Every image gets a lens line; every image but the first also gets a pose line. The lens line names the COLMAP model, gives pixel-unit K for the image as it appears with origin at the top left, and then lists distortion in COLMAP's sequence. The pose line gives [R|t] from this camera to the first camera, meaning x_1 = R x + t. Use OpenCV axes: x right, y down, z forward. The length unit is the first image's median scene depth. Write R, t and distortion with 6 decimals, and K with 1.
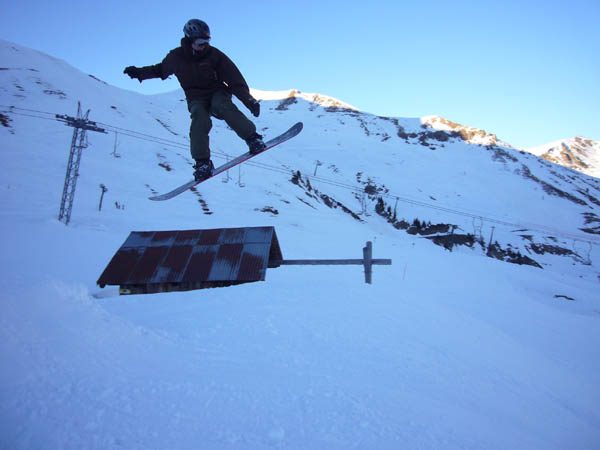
lens RADIAL K [[507.3, 0, 298.9], [0, 507.3, 222.8], [0, 0, 1]] dist [-0.121128, 0.119645]
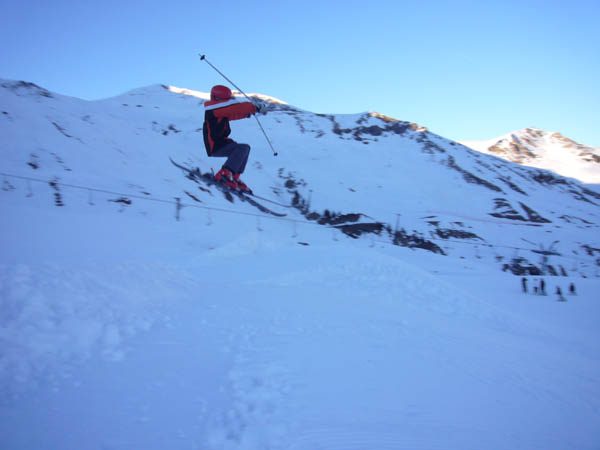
lens RADIAL K [[507.3, 0, 298.9], [0, 507.3, 222.8], [0, 0, 1]] dist [-0.121128, 0.119645]
pose [[0.998764, -0.037696, 0.032388, 0.106715], [0.037768, 0.999285, -0.001615, 0.014337], [-0.032304, 0.002836, 0.999474, -0.034517]]
